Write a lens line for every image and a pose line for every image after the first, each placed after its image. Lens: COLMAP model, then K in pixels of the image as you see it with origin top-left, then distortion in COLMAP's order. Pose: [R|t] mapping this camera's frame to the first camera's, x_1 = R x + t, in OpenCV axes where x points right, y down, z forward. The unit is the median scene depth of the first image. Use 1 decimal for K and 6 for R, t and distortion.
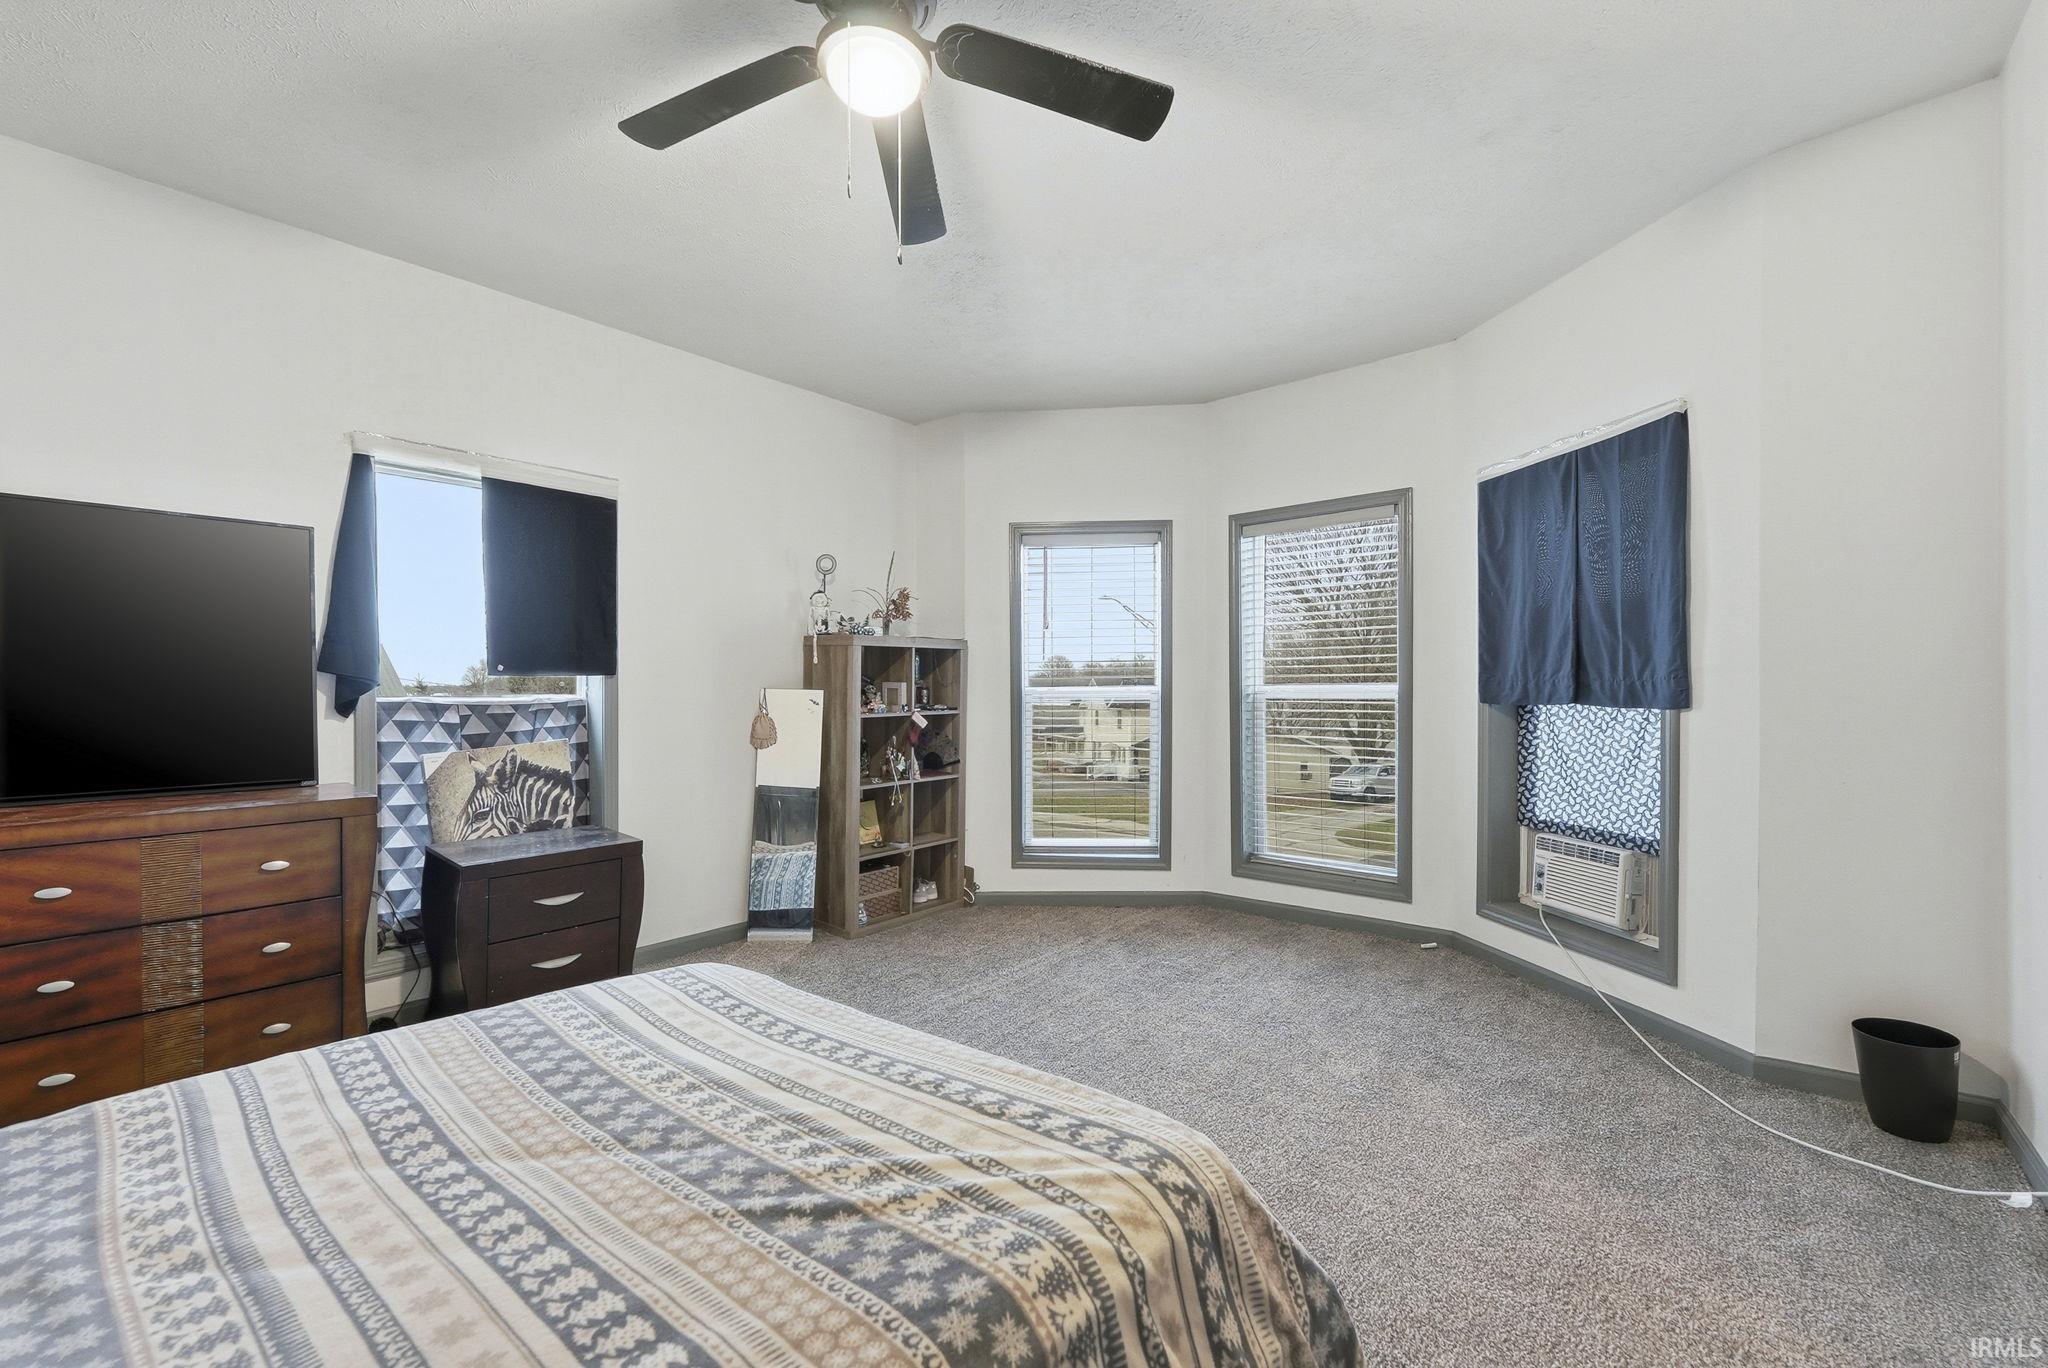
lens RADIAL K [[836.9, 0, 1029.7], [0, 836.9, 684.8], [0, 0, 1]] dist [-0.002190, 0.000981]
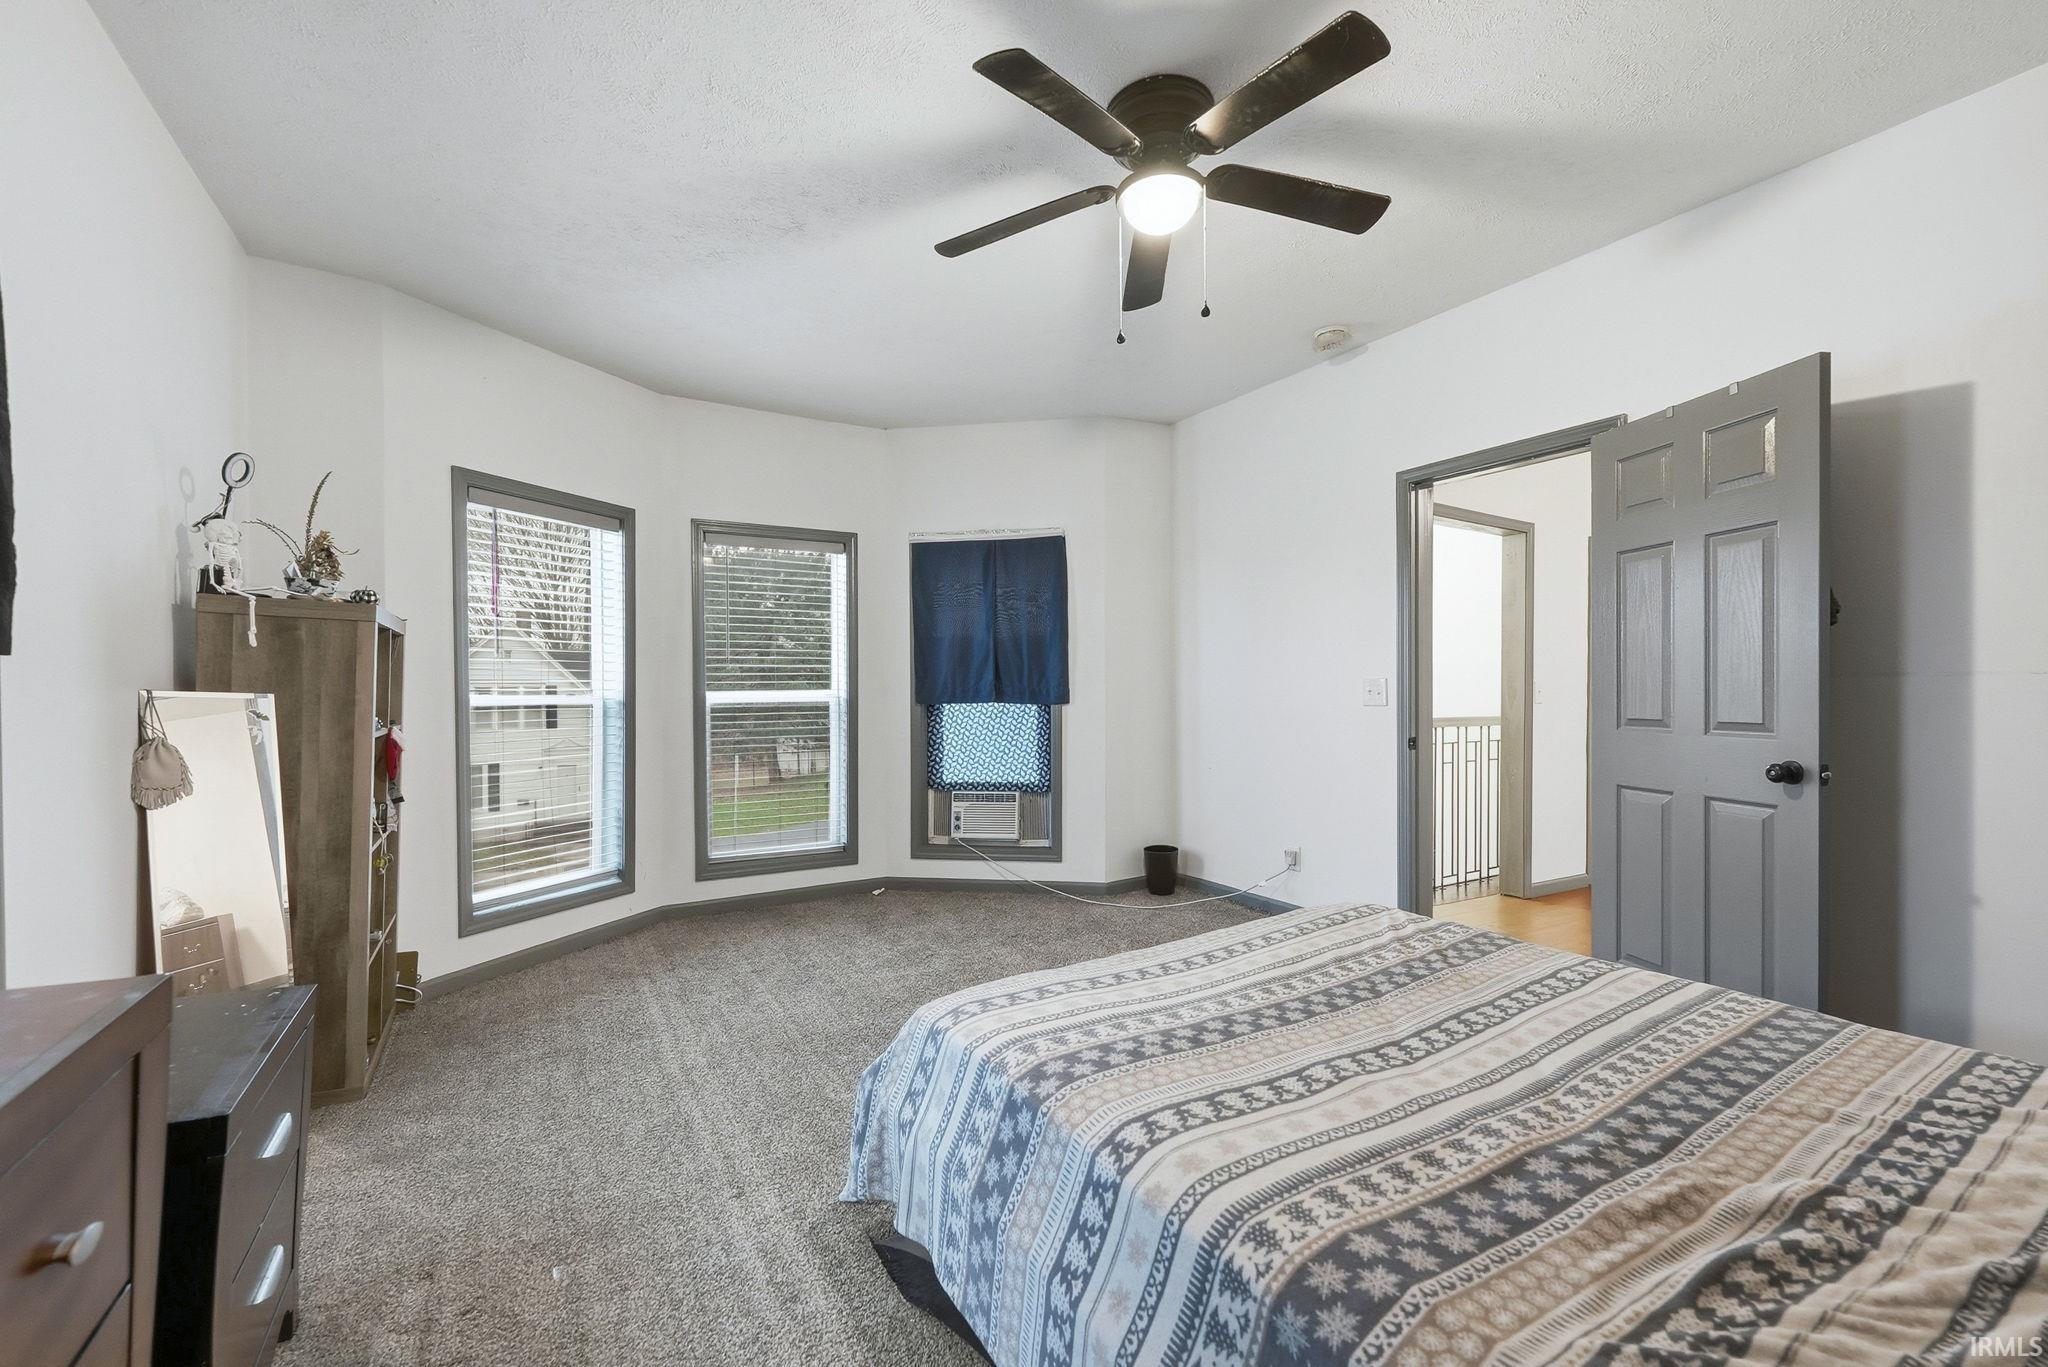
lens RADIAL K [[836.9, 0, 1029.9], [0, 836.9, 688.2], [0, 0, 1]] dist [-0.002190, 0.000981]
pose [[0.333361, 0.008734, 0.942759, -0.749044], [-0.000516, 0.999959, -0.009081, 0.009335], [-0.942799, 0.002541, 0.333351, 0.392134]]
